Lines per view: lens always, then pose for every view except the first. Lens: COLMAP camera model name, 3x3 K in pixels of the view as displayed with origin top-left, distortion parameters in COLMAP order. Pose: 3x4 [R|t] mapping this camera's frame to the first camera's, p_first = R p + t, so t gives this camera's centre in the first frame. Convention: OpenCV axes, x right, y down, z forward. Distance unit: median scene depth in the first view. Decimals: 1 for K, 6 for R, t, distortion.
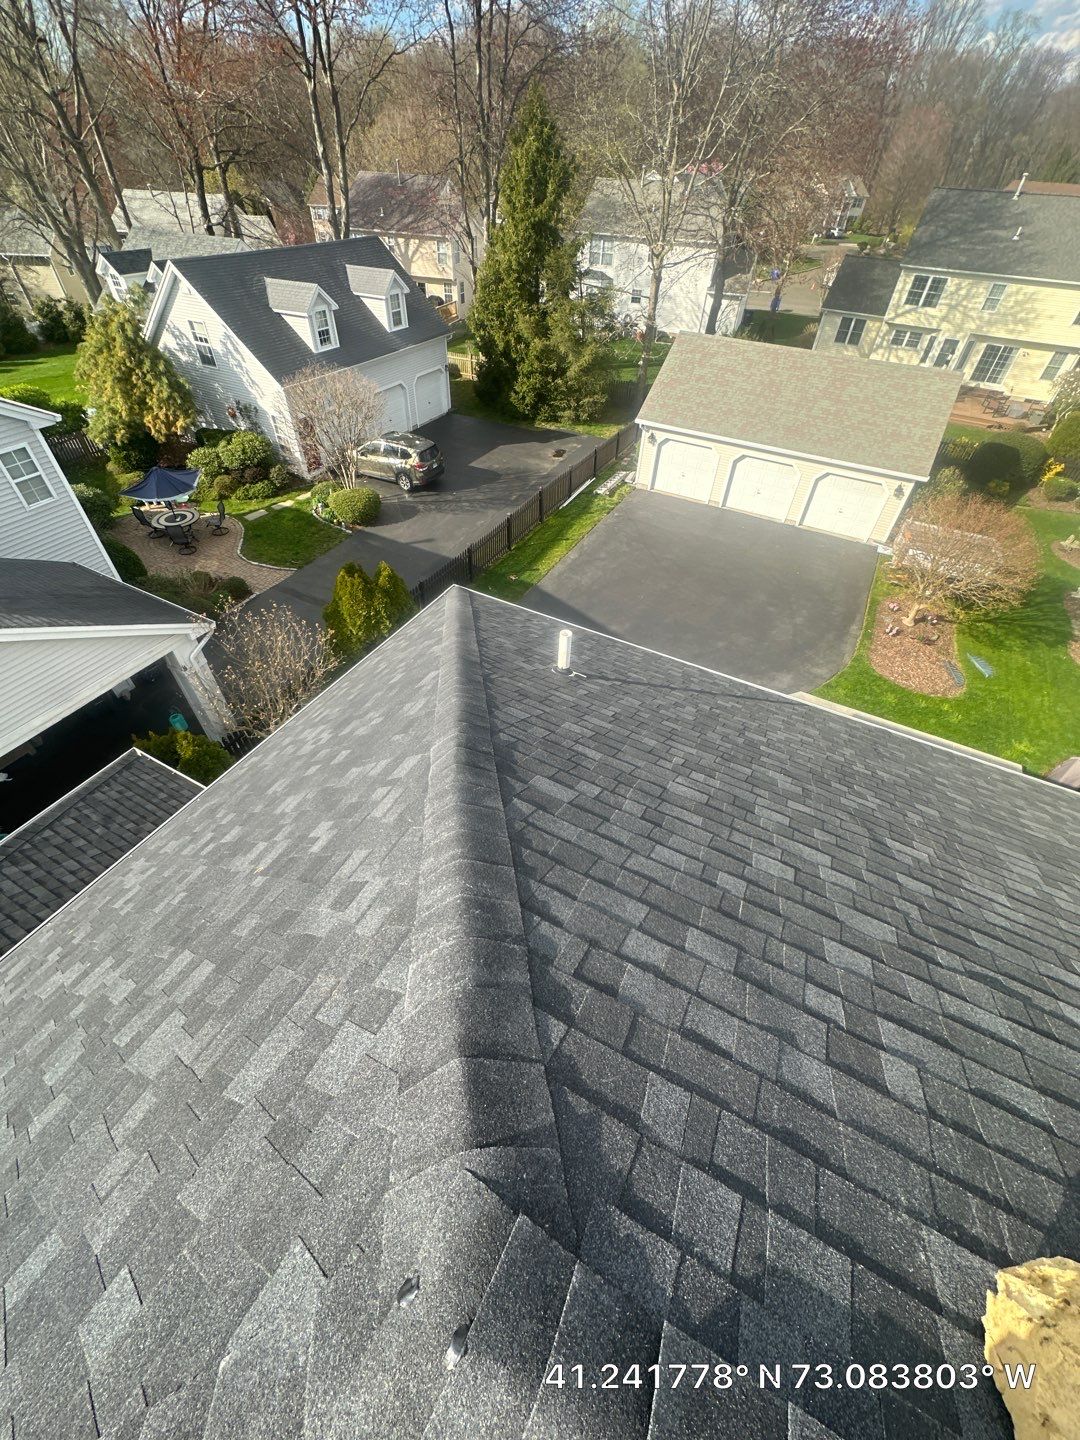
lens RADIAL K [[575.8, 0, 540.0], [0, 575.8, 720.0], [0, 0, 1]] dist [-0.000965, -0.000326]
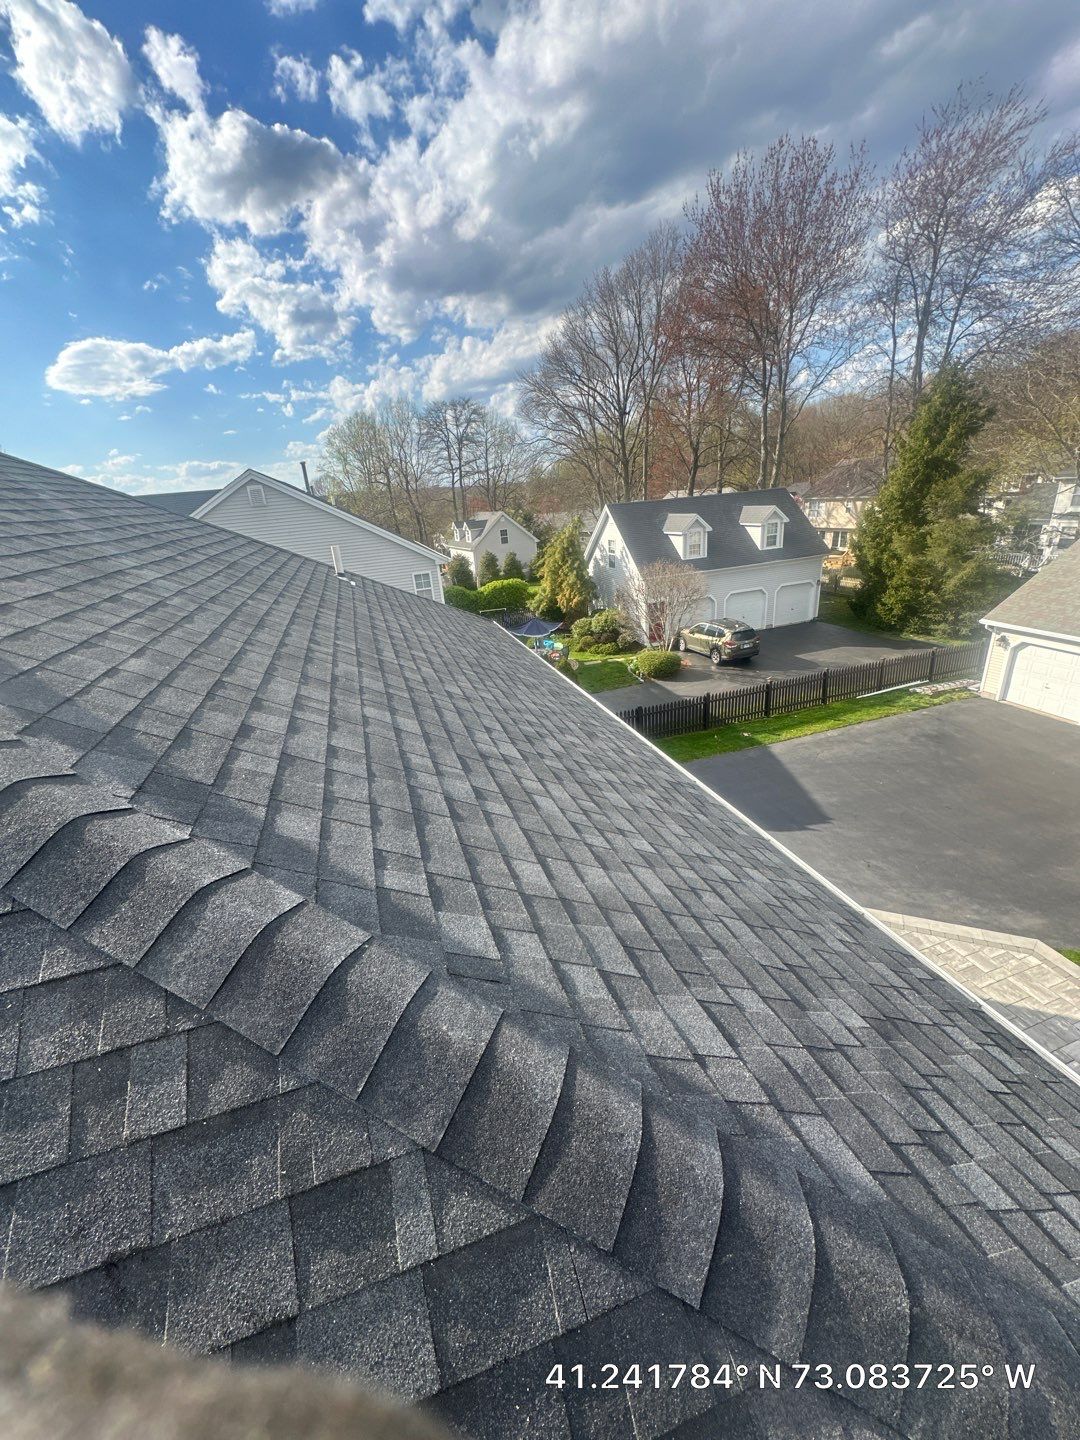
lens RADIAL K [[575.8, 0, 540.0], [0, 575.8, 720.0], [0, 0, 1]] dist [-0.000965, -0.000326]
pose [[0.710638, 0.178472, -0.680545, 0.302566], [-0.419493, 0.884027, -0.206208, 0.068231], [0.564818, 0.432024, 0.703091, 0.075705]]
